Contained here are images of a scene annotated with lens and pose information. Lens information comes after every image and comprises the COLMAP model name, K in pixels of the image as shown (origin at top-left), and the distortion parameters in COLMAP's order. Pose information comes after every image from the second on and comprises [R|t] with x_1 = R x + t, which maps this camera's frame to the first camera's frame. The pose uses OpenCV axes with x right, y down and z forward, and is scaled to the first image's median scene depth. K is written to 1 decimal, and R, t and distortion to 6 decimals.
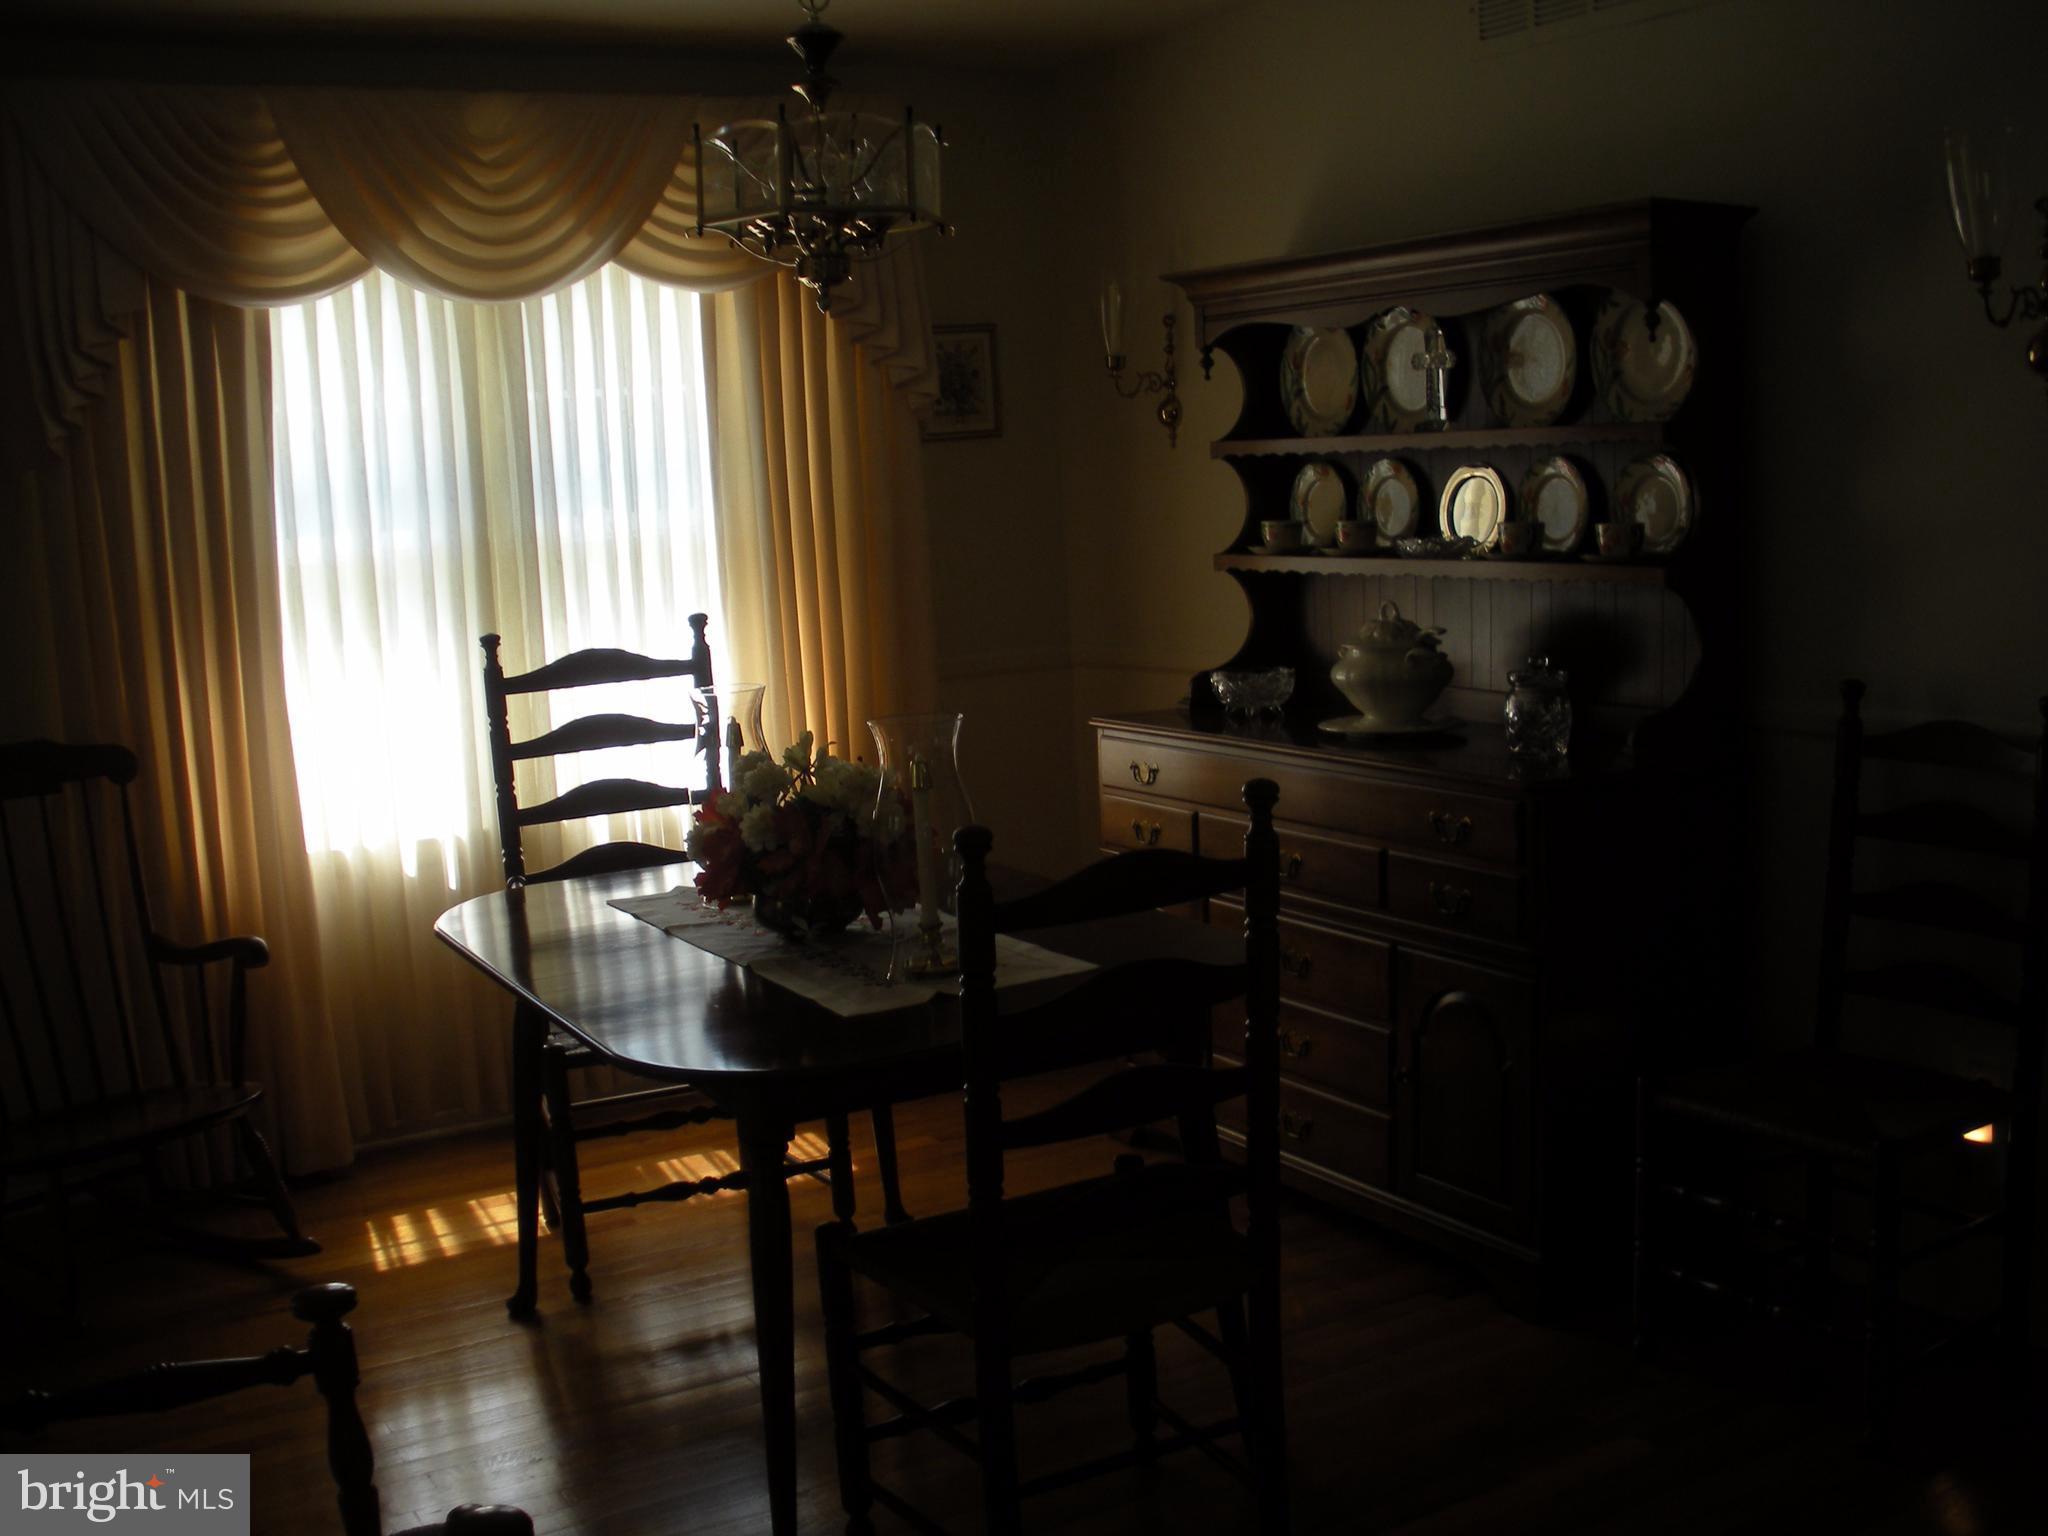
lens RADIAL K [[2201.9, 0, 1053.6], [0, 2201.9, 778.1], [0, 0, 1]] dist [-0.326150, 0.440181]
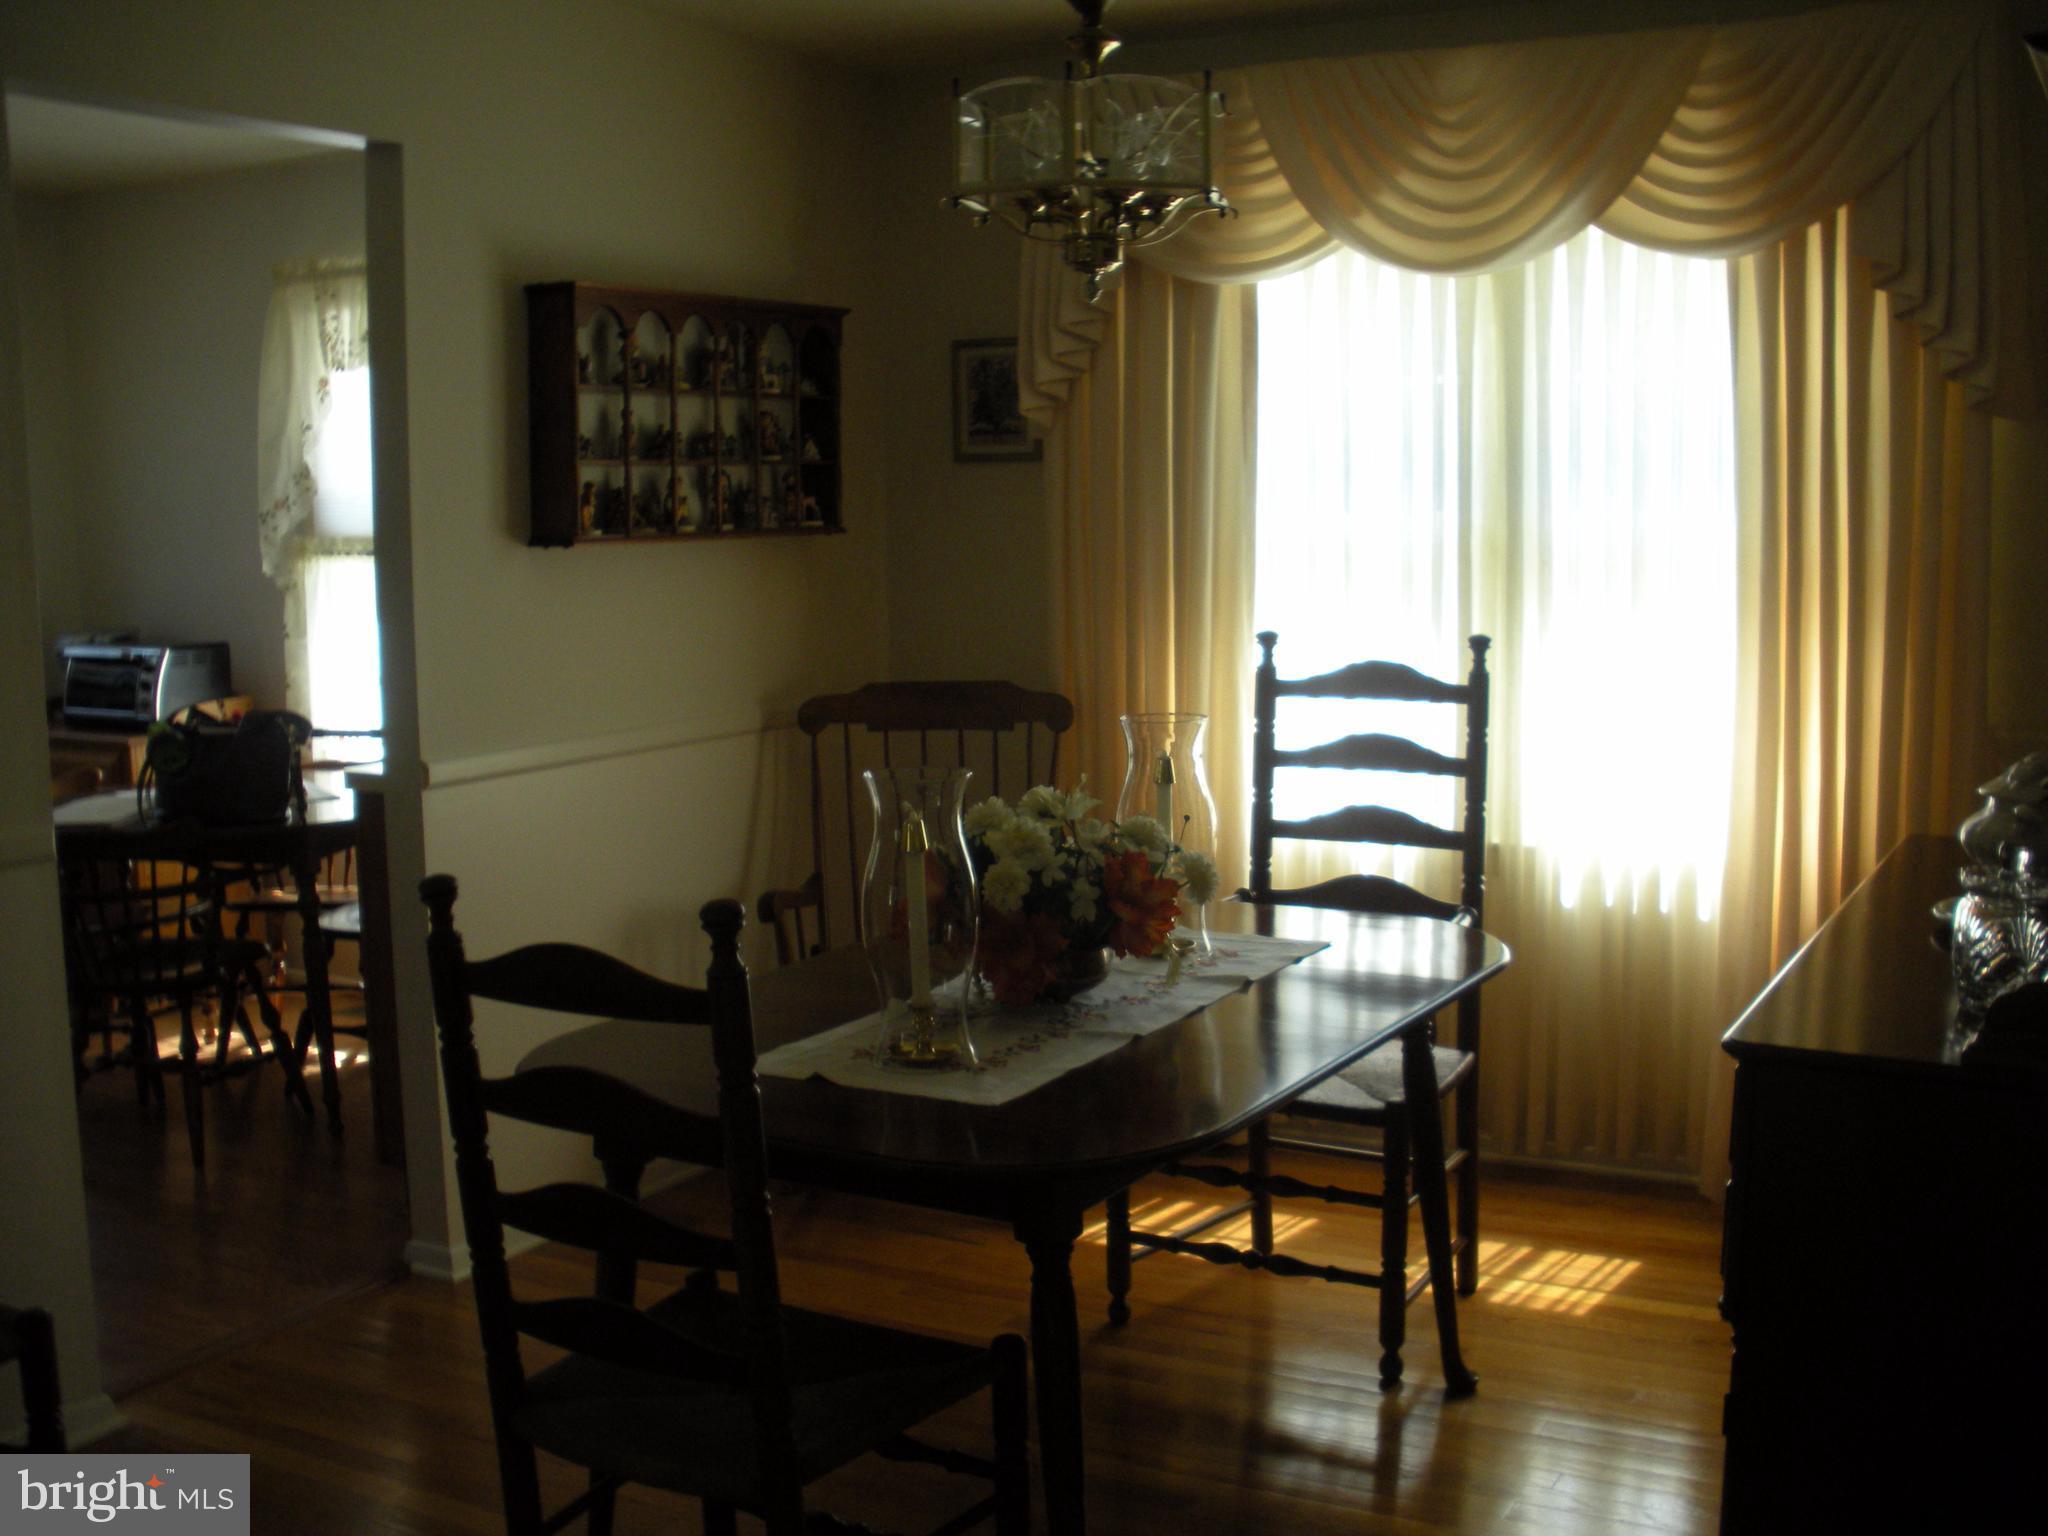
lens RADIAL K [[2201.9, 0, 1053.6], [0, 2201.9, 778.1], [0, 0, 1]] dist [-0.326150, 0.440181]
pose [[0.462435, 0.154264, -0.873130, 0.522958], [-0.124323, 0.986301, 0.108414, -0.091518], [0.877894, 0.058415, 0.475279, 0.438476]]
